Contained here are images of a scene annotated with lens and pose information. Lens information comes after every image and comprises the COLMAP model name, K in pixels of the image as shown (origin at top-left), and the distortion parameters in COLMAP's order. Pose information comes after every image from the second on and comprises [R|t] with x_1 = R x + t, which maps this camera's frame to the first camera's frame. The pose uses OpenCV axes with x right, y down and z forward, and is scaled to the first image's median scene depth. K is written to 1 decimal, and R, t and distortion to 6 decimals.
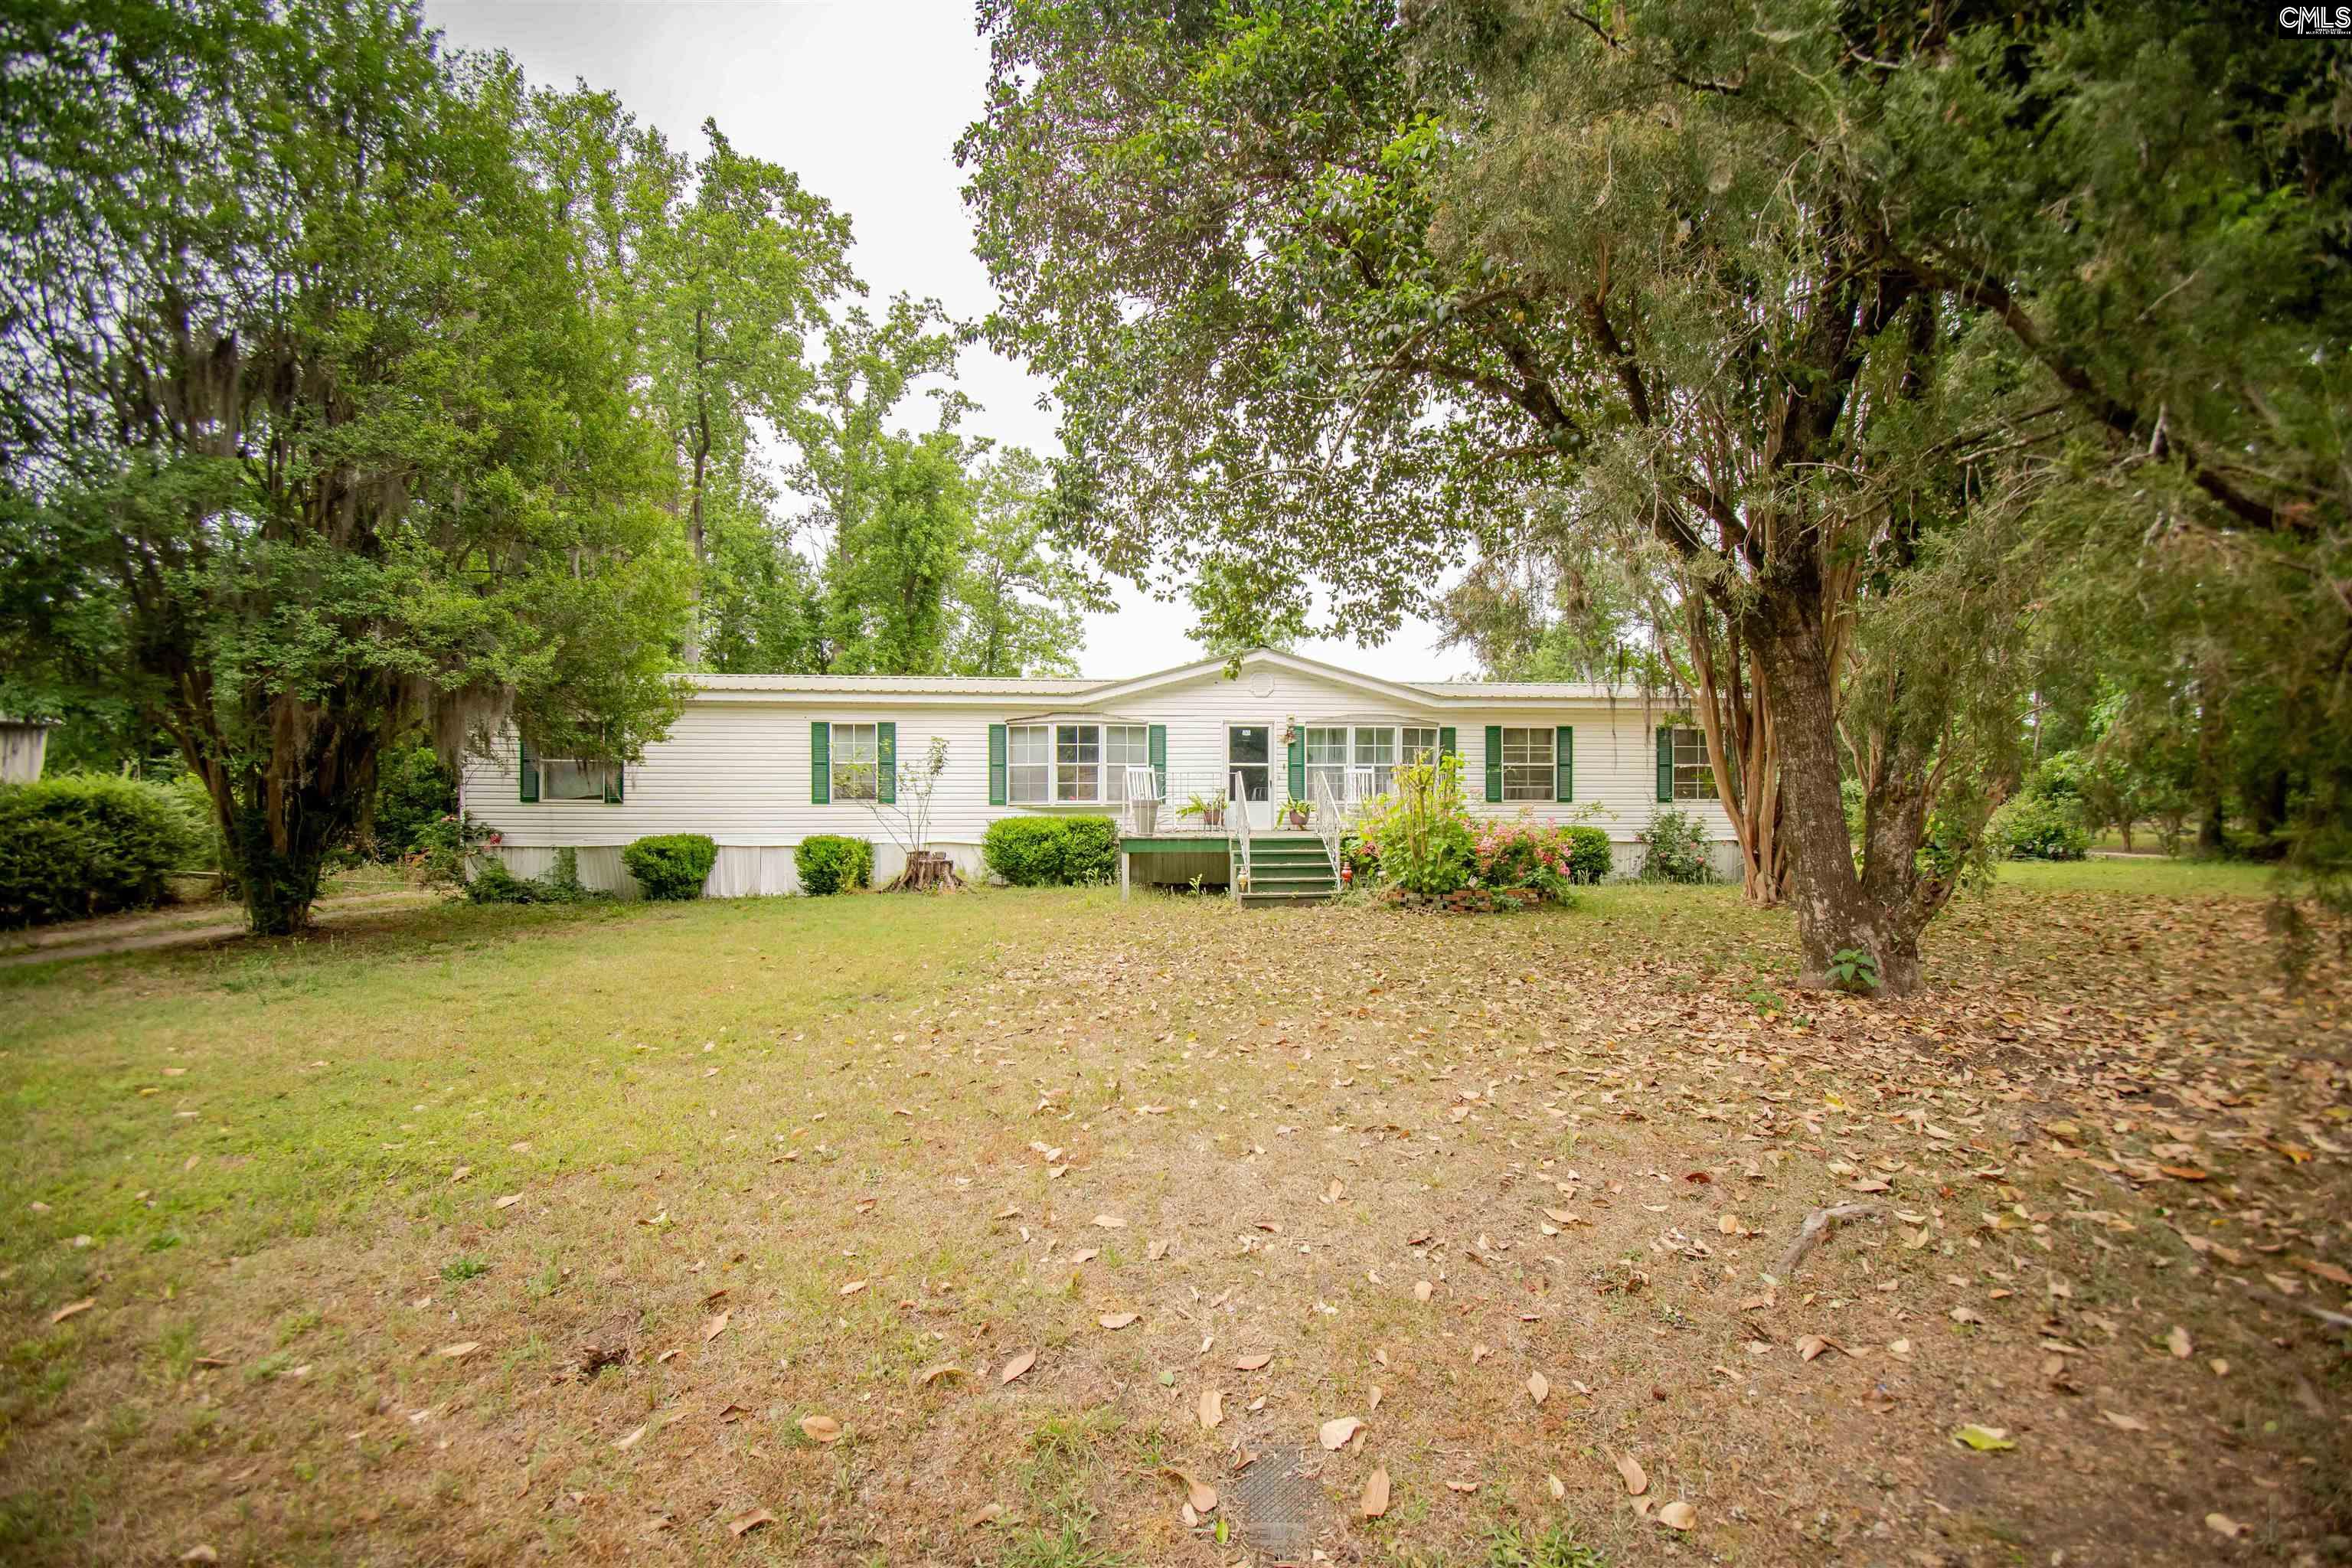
lens RADIAL K [[908.1, 0, 1326.4], [0, 908.1, 851.9], [0, 0, 1]] dist [-0.012174, -0.002947]
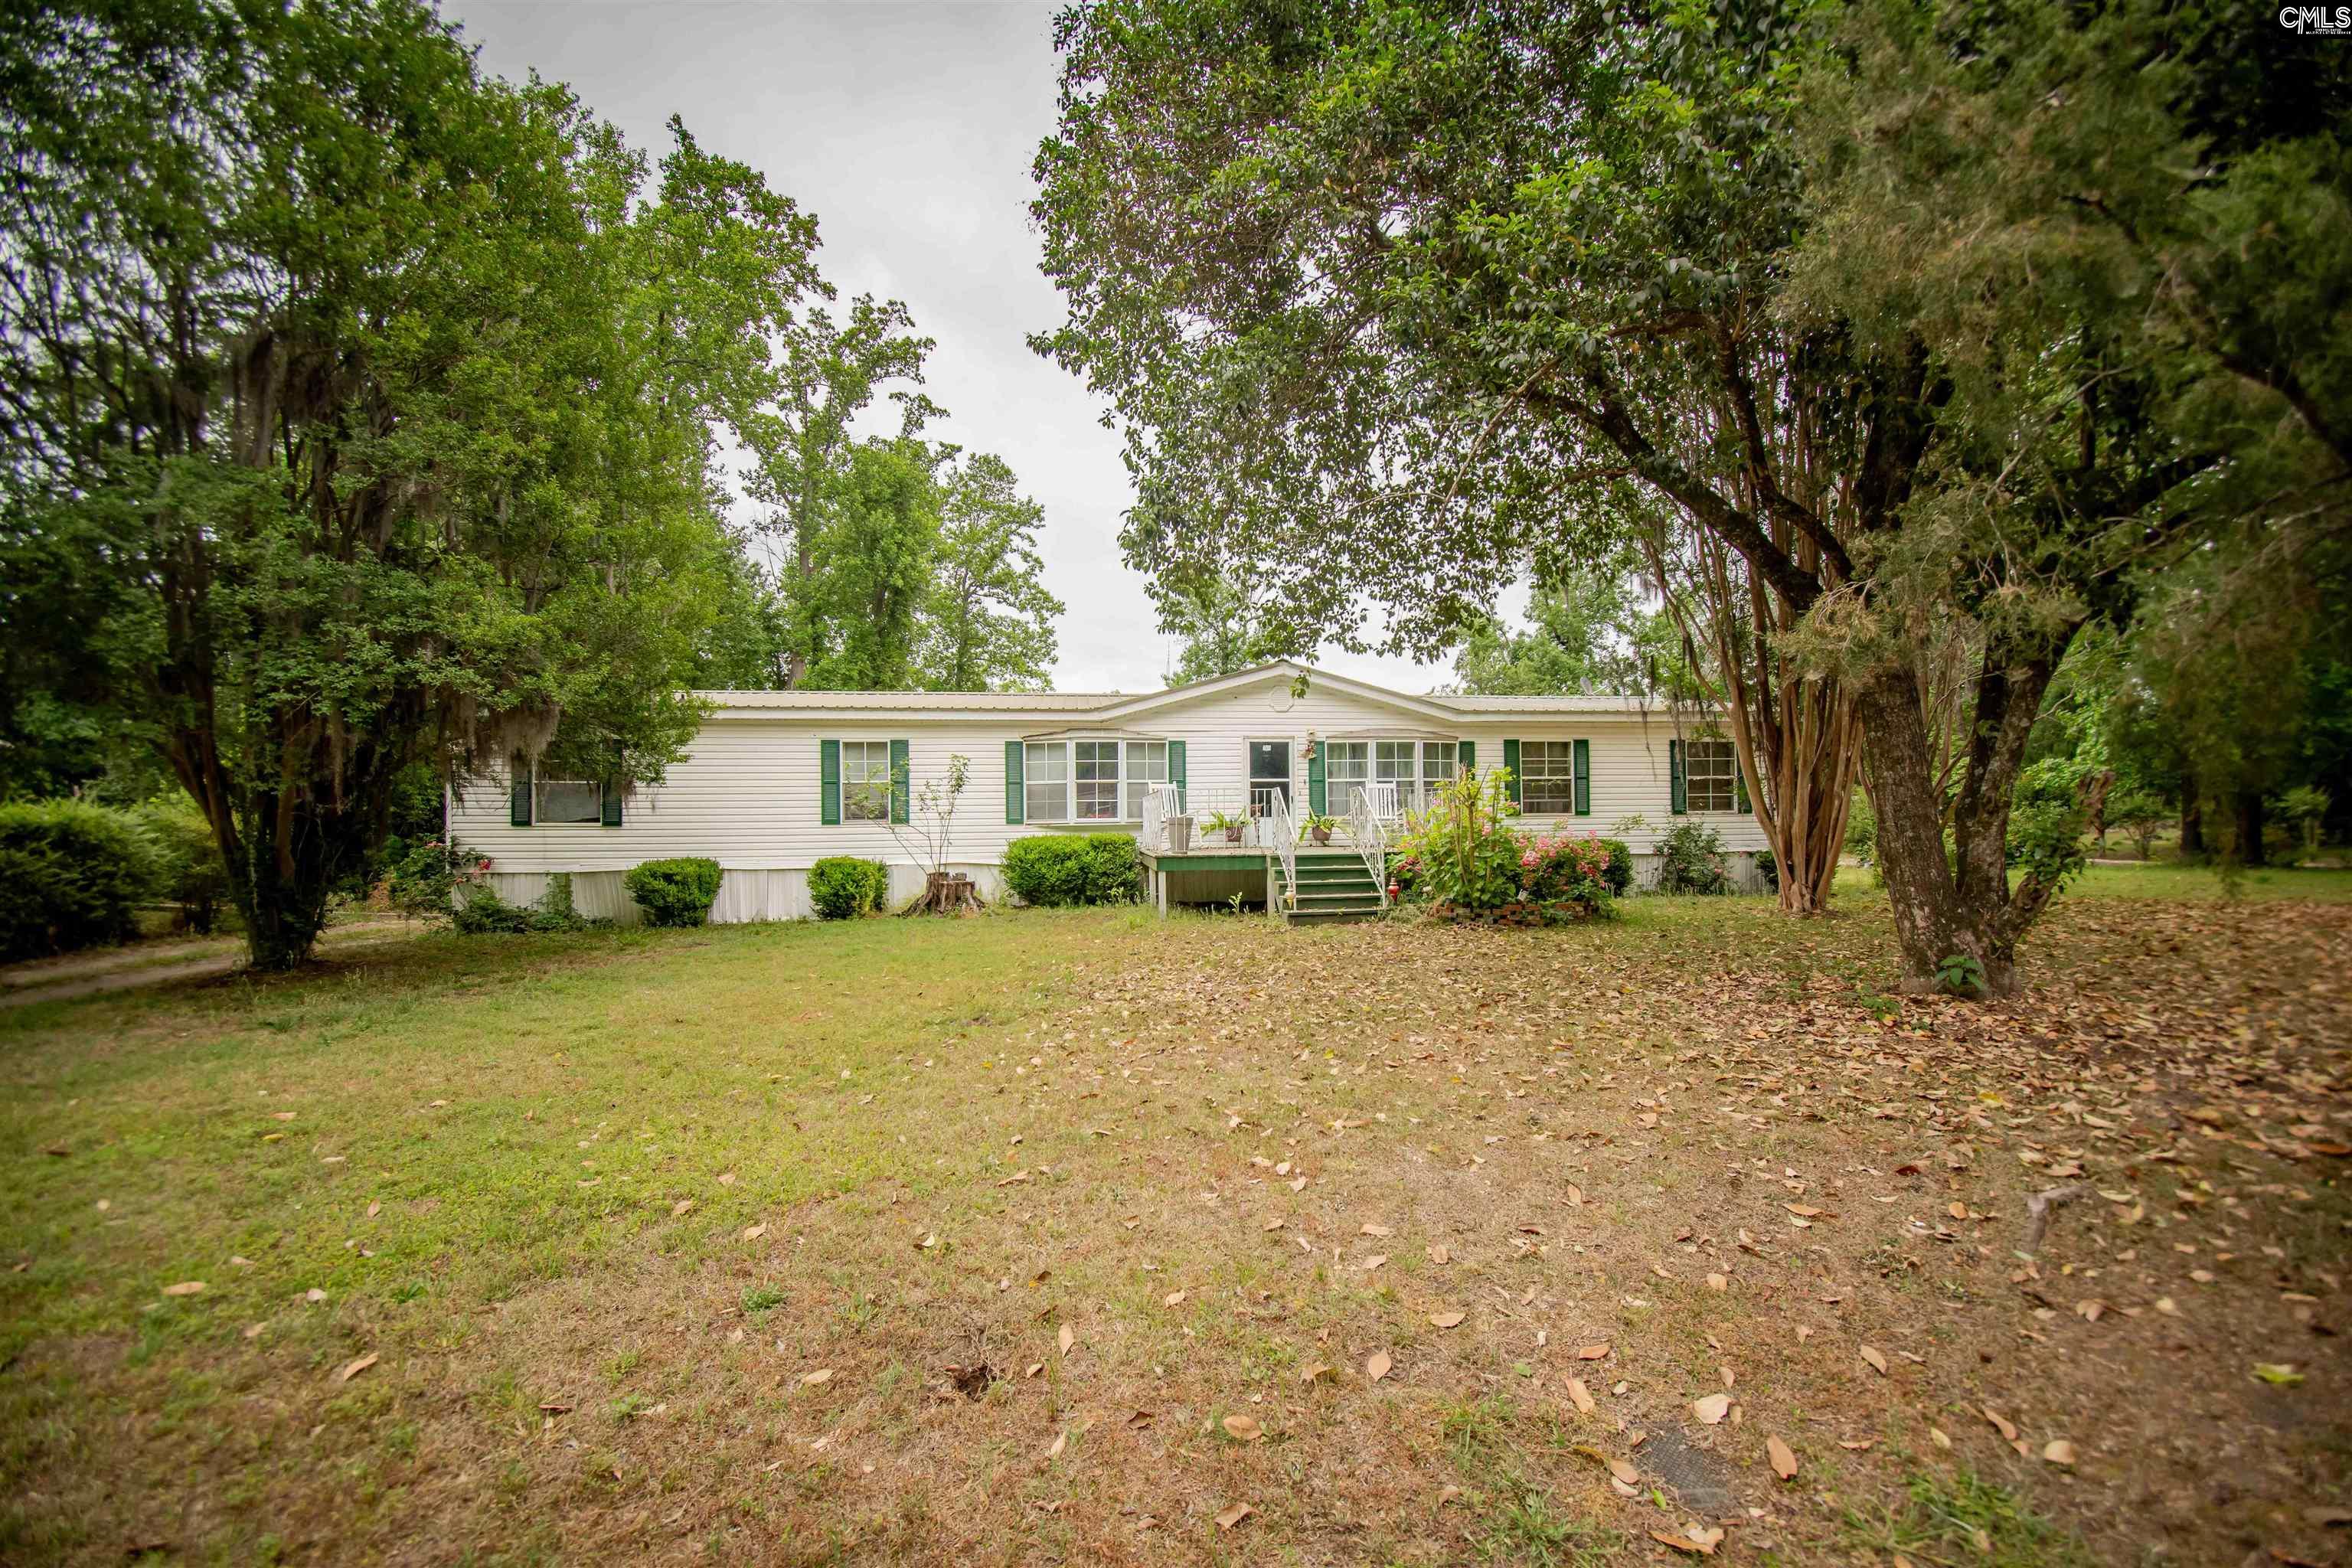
lens RADIAL K [[908.1, 0, 1359.5], [0, 908.1, 869.6], [0, 0, 1]] dist [-0.012174, -0.002947]
pose [[0.998203, -0.012086, 0.058692, -0.113852], [0.011842, 0.999920, 0.004496, -0.004250], [-0.058742, -0.003792, 0.998266, -0.013665]]
